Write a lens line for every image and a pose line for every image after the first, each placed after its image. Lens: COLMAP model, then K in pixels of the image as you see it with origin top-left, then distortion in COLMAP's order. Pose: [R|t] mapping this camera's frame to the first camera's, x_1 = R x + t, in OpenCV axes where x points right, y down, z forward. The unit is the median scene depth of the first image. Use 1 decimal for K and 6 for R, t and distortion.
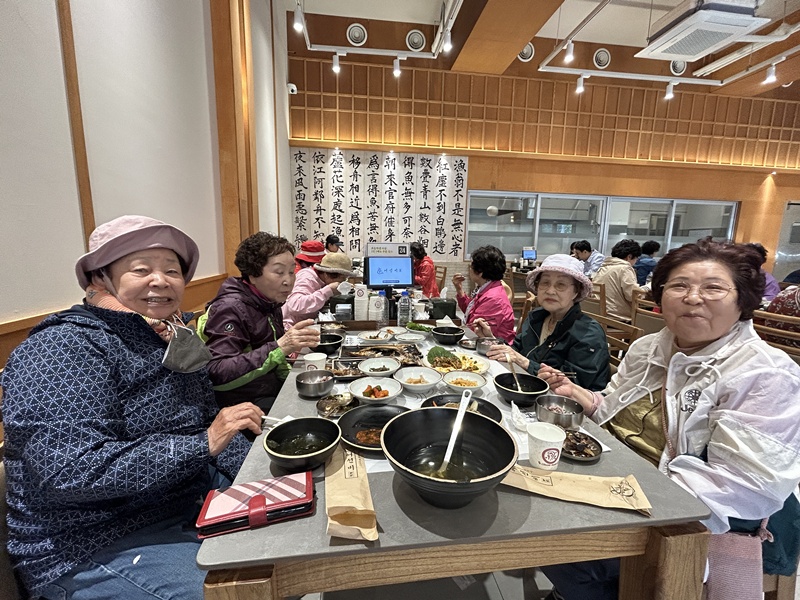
lens RADIAL K [[336.3, 0, 394.0], [0, 336.3, 303.1], [0, 0, 1]] dist [-0.002289, 0.001855]
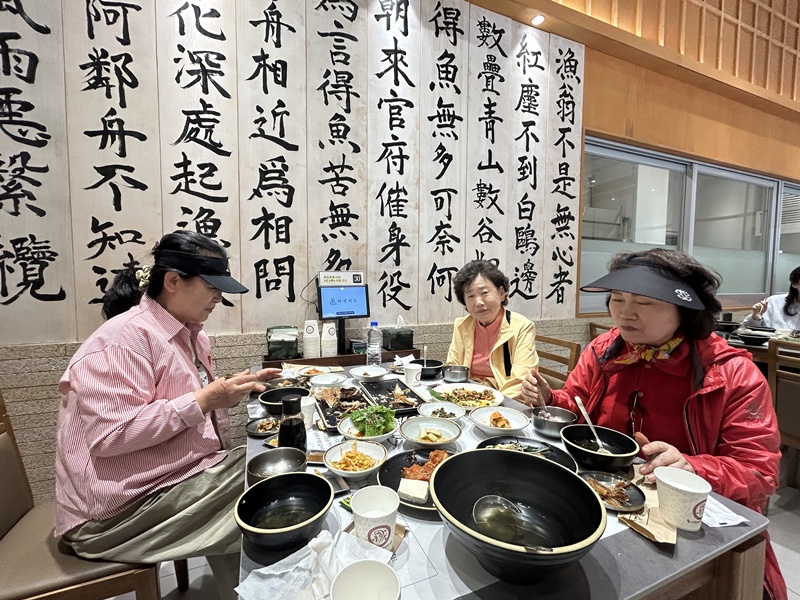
lens RADIAL K [[336.3, 0, 392.8], [0, 336.3, 296.2], [0, 0, 1]] dist [-0.002289, 0.001855]
pose [[0.968750, -0.024898, 0.246787, -0.091282], [0.049657, 0.994274, -0.094618, -0.127625], [-0.243019, 0.103916, 0.964439, 0.717458]]
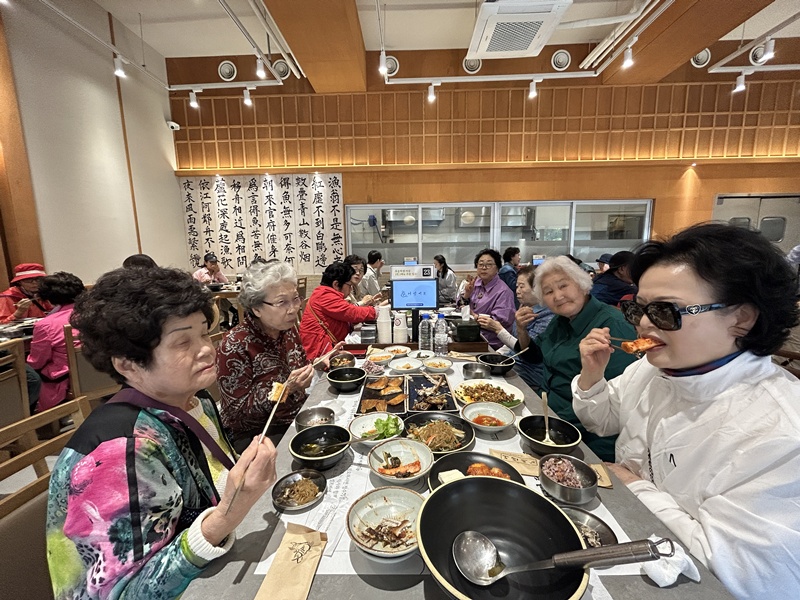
lens RADIAL K [[314.9, 0, 397.7], [0, 314.9, 305.6], [0, 0, 1]] dist [-0.002711, 0.001515]
pose [[0.987938, -0.011675, -0.154409, 0.539039], [0.008526, 0.999742, -0.021044, -0.004545], [0.154615, 0.019474, 0.987783, 0.074445]]
